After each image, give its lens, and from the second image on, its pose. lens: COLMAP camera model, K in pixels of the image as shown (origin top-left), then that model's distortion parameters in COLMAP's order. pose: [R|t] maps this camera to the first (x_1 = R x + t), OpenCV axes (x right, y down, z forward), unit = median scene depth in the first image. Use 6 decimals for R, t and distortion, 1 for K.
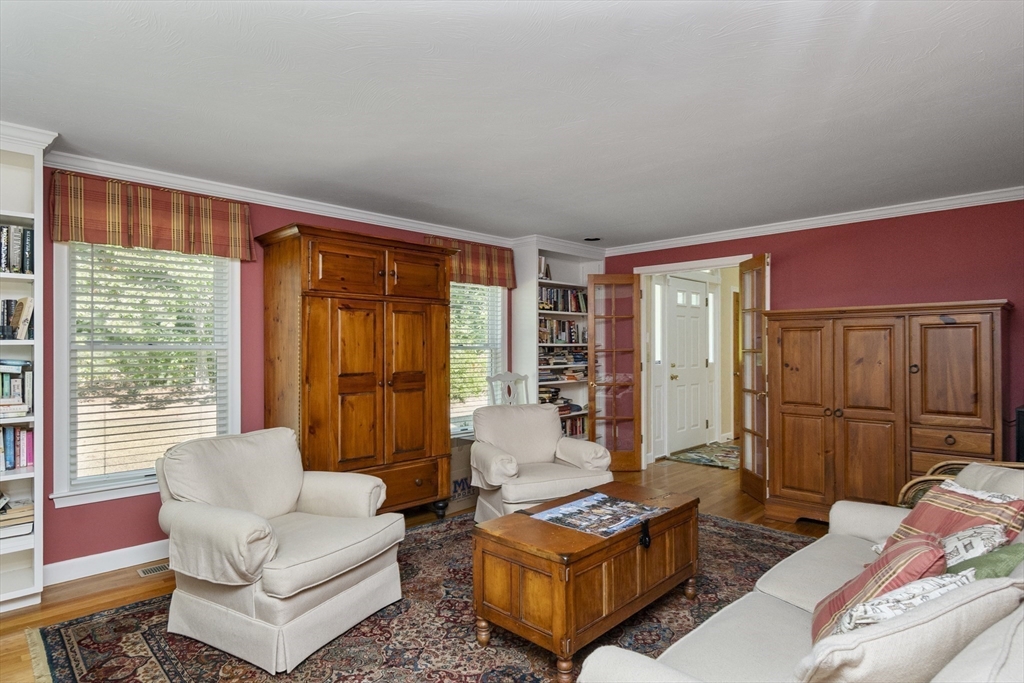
lens RADIAL K [[551.6, 0, 509.4], [0, 551.6, 343.2], [0, 0, 1]] dist [-0.000627, -0.000065]
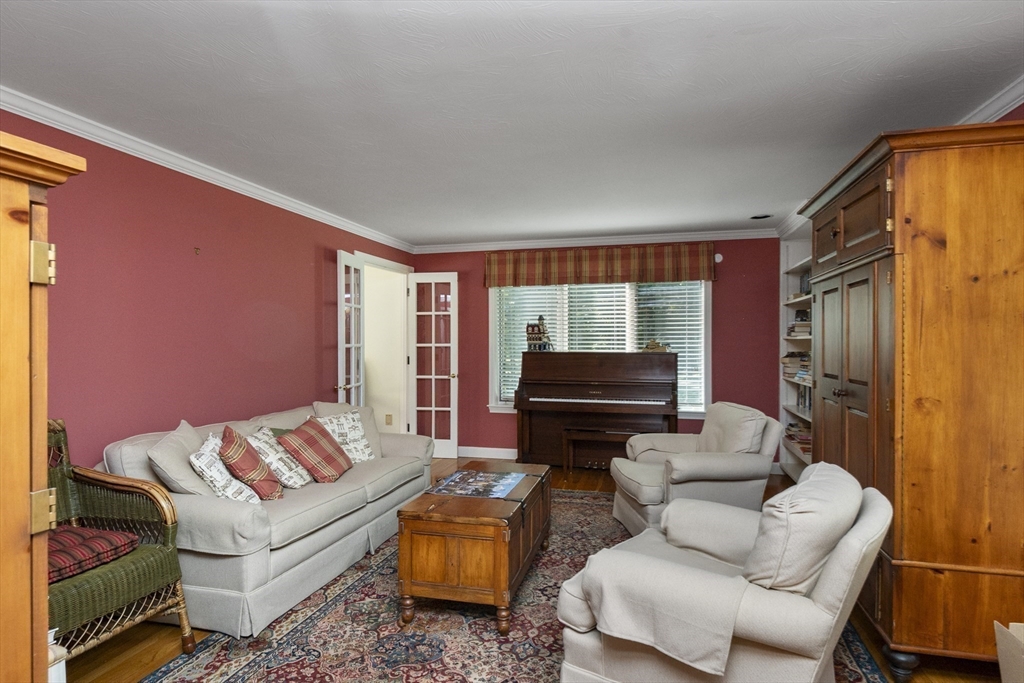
lens RADIAL K [[551.6, 0, 510.4], [0, 551.6, 341.2], [0, 0, 1]] dist [-0.000627, -0.000065]
pose [[-0.861836, 0.005932, -0.507153, 0.686435], [0.005715, 0.999982, 0.001985, 0.005471], [0.507156, -0.001188, -0.861854, 2.004014]]
